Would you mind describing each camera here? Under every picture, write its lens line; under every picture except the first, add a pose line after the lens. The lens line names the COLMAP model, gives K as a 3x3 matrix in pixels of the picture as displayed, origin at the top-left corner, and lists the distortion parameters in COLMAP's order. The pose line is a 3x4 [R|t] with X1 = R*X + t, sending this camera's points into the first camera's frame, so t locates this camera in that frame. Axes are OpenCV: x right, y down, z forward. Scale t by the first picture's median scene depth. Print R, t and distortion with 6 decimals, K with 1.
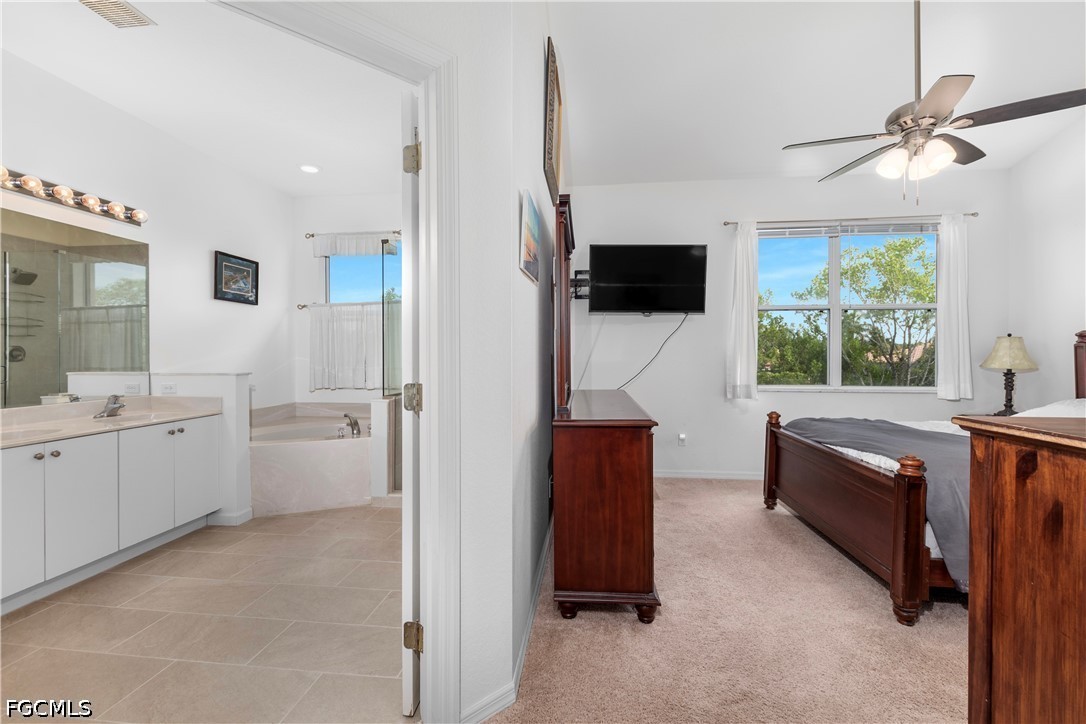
lens RADIAL K [[463.7, 0, 539.9], [0, 463.7, 356.7], [0, 0, 1]] dist [-0.000305, -0.000307]
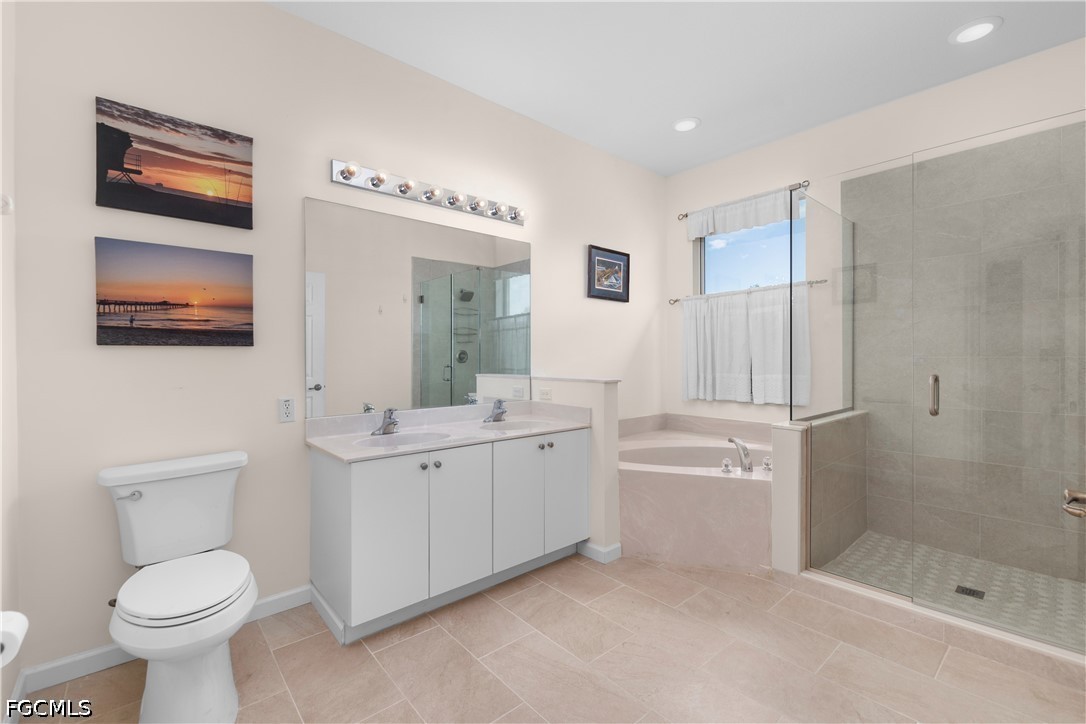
lens RADIAL K [[463.7, 0, 539.9], [0, 463.7, 356.7], [0, 0, 1]] dist [-0.000305, -0.000307]
pose [[0.737408, 0.000517, -0.675447, -0.157743], [-0.003323, 0.999990, -0.002863, -0.003779], [0.675439, 0.004355, 0.737403, 0.271157]]
